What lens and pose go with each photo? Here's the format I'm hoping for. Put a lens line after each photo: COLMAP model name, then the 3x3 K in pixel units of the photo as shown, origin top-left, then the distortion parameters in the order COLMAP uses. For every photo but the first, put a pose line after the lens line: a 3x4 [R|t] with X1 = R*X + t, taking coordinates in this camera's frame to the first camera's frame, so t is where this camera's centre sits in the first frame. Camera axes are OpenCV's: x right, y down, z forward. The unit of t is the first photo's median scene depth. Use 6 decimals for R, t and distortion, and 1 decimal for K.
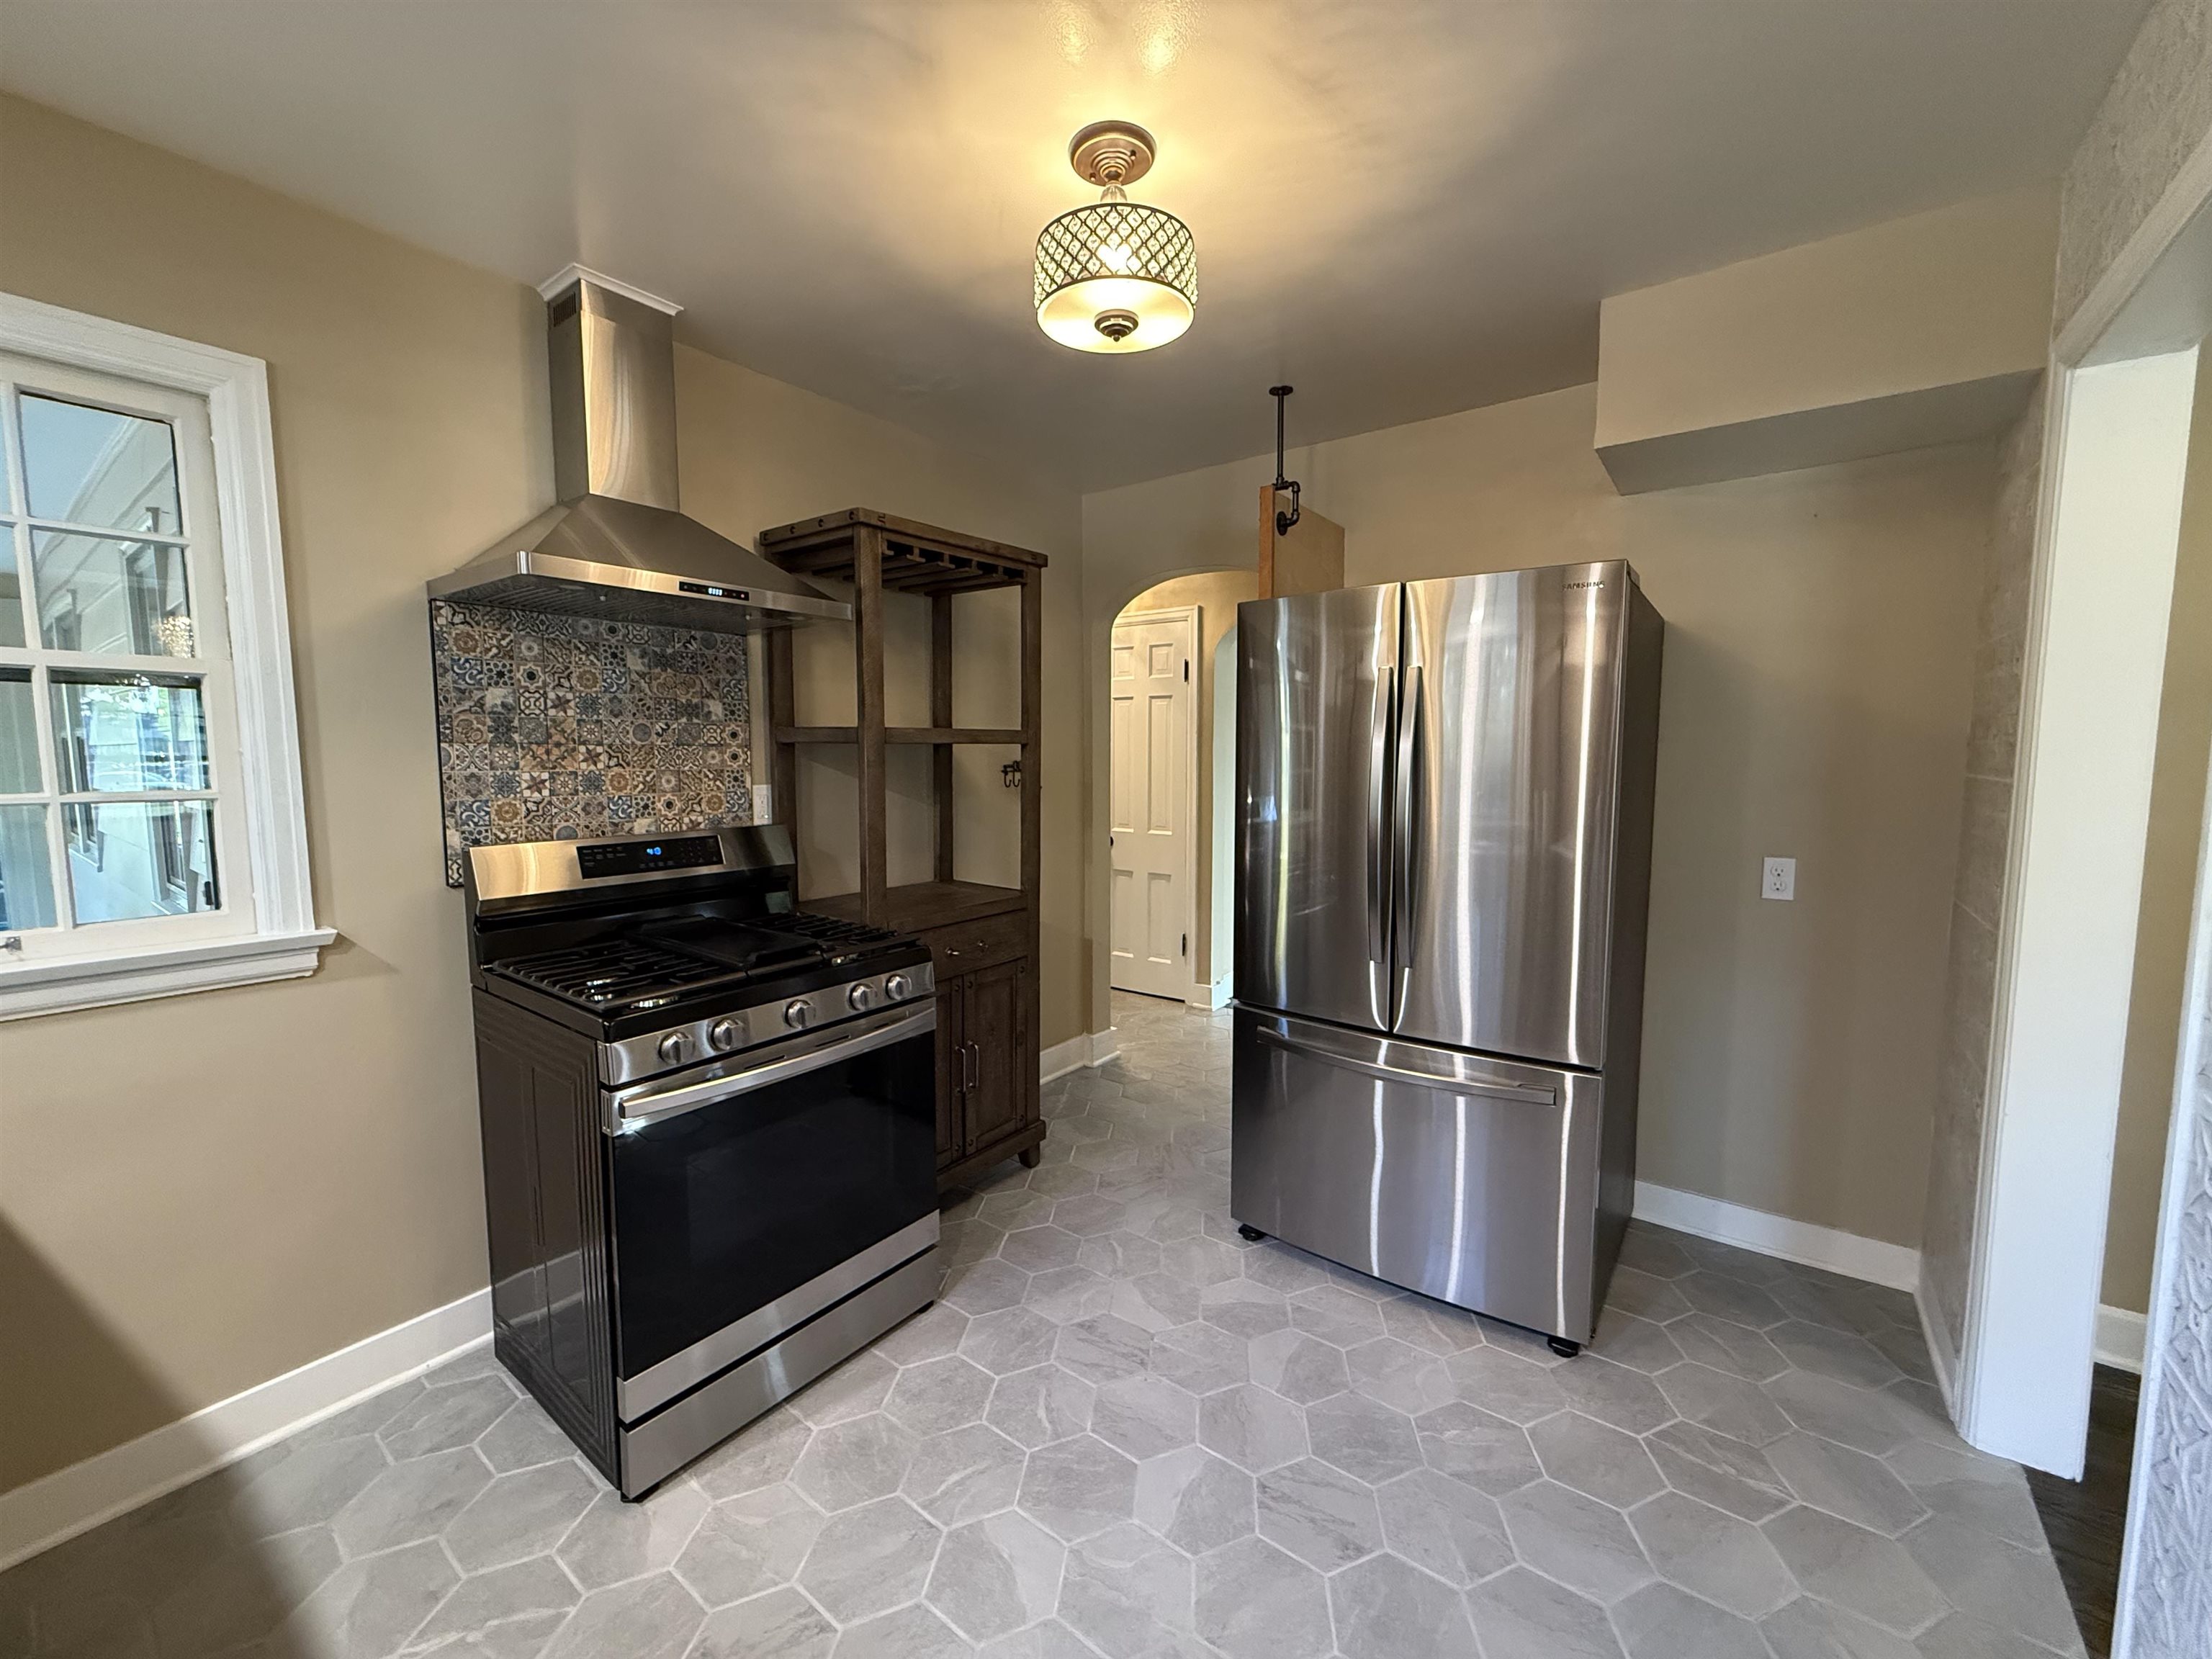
lens RADIAL K [[885.1, 0, 1097.3], [0, 885.1, 828.9], [0, 0, 1]] dist [0.000609, 0.000382]
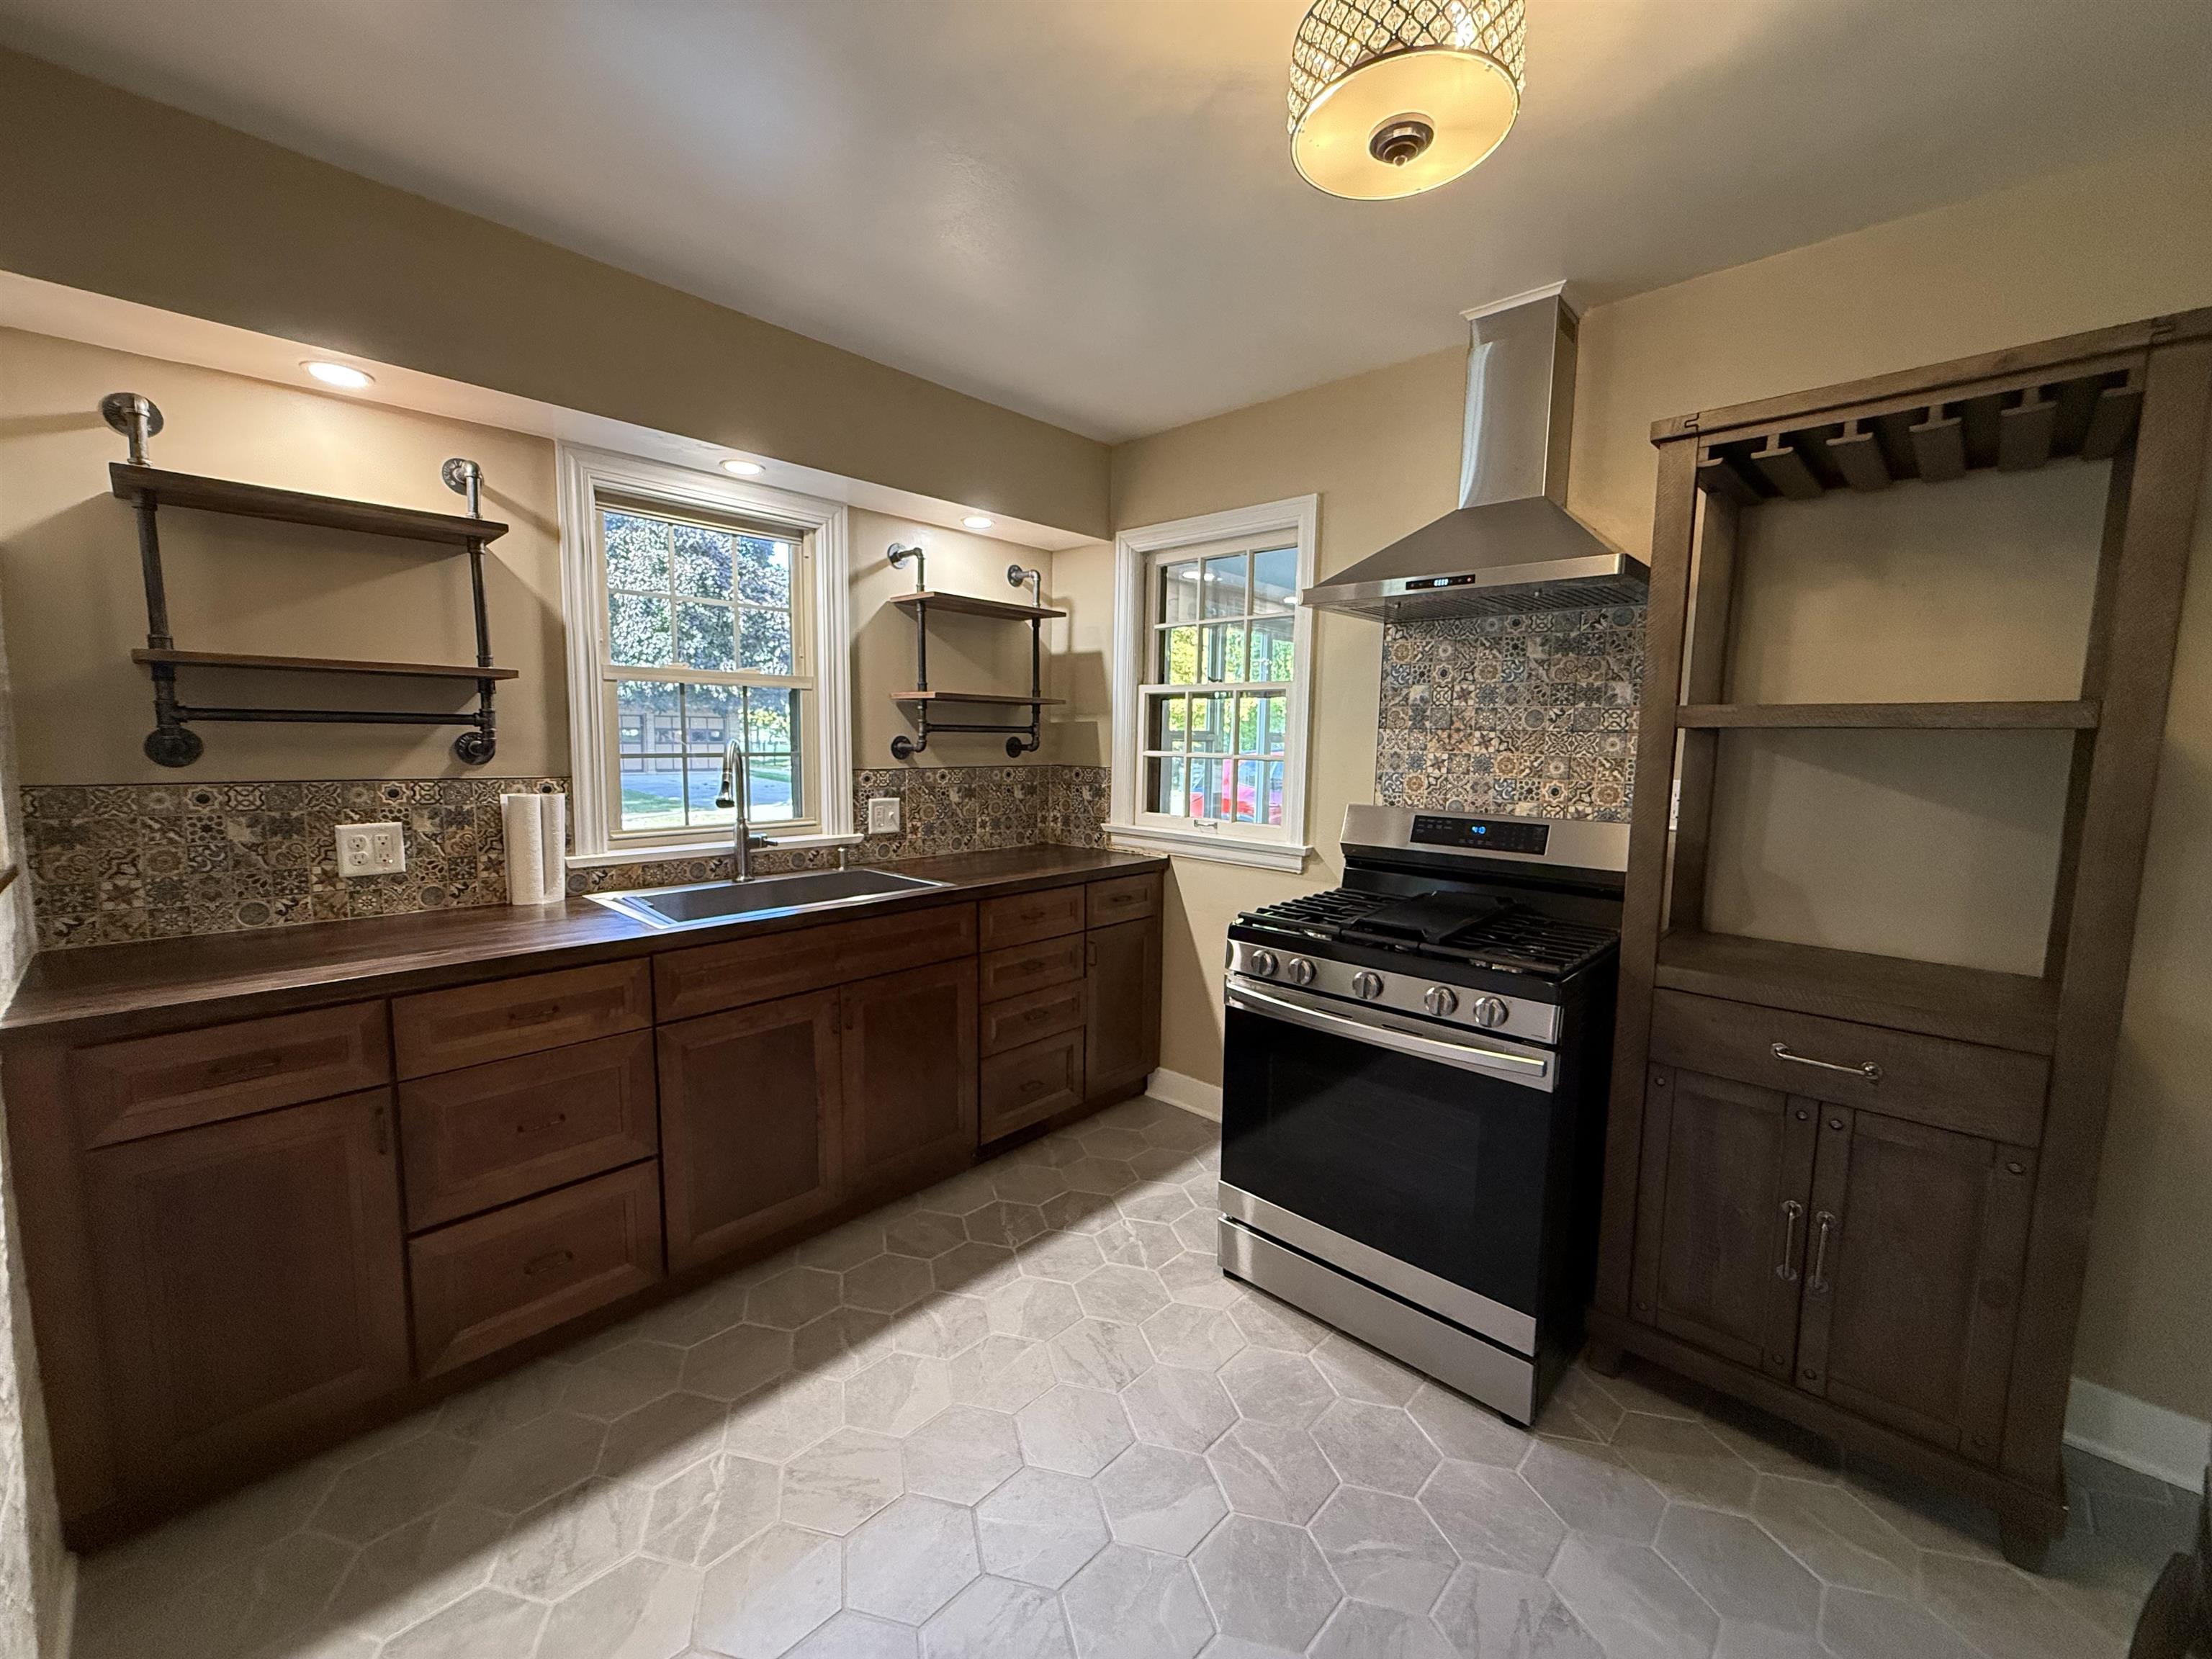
lens RADIAL K [[885.1, 0, 1097.3], [0, 885.1, 828.9], [0, 0, 1]] dist [0.000609, 0.000382]
pose [[-0.116305, 0.104022, -0.987751, 0.620973], [-0.104180, 0.987737, 0.116287, -0.053356], [0.987735, 0.116429, -0.104042, 0.671958]]
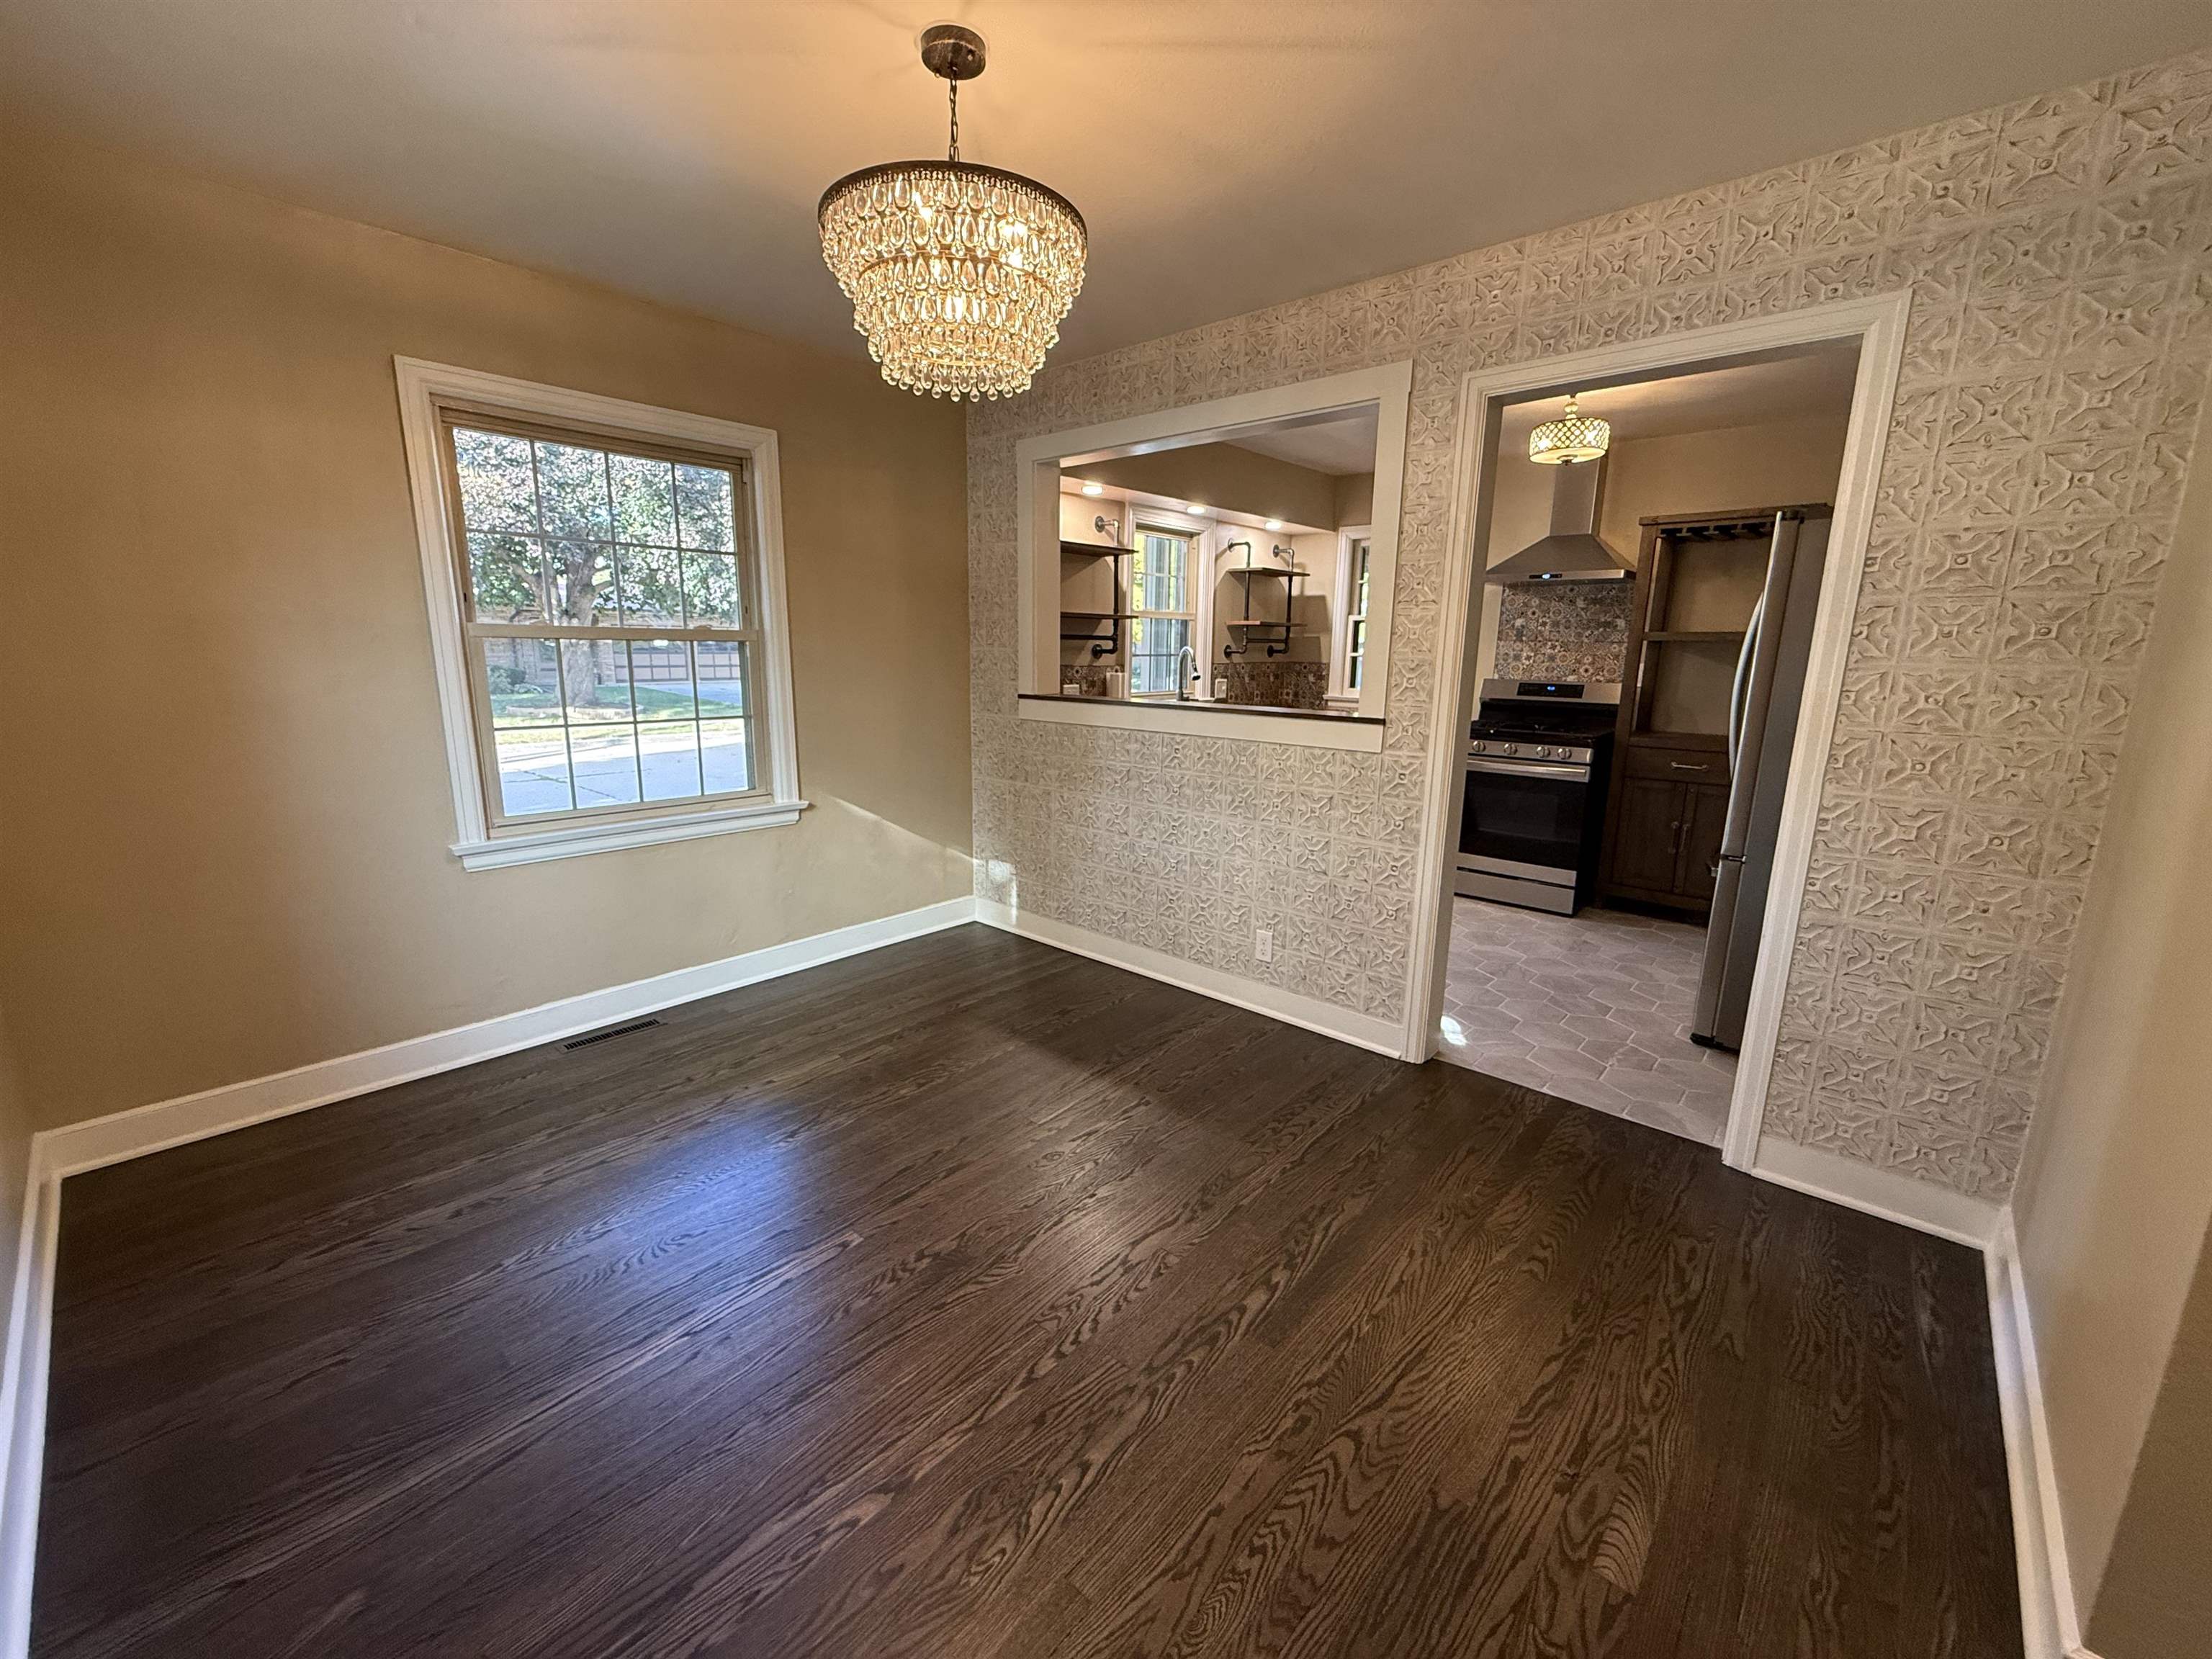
lens RADIAL K [[885.1, 0, 1097.3], [0, 885.1, 828.9], [0, 0, 1]] dist [0.000609, 0.000382]
pose [[-0.089236, 0.204152, -0.974863, 1.971345], [-0.101644, 0.971792, 0.212813, 0.010527], [0.990811, 0.118079, -0.065968, 0.025274]]
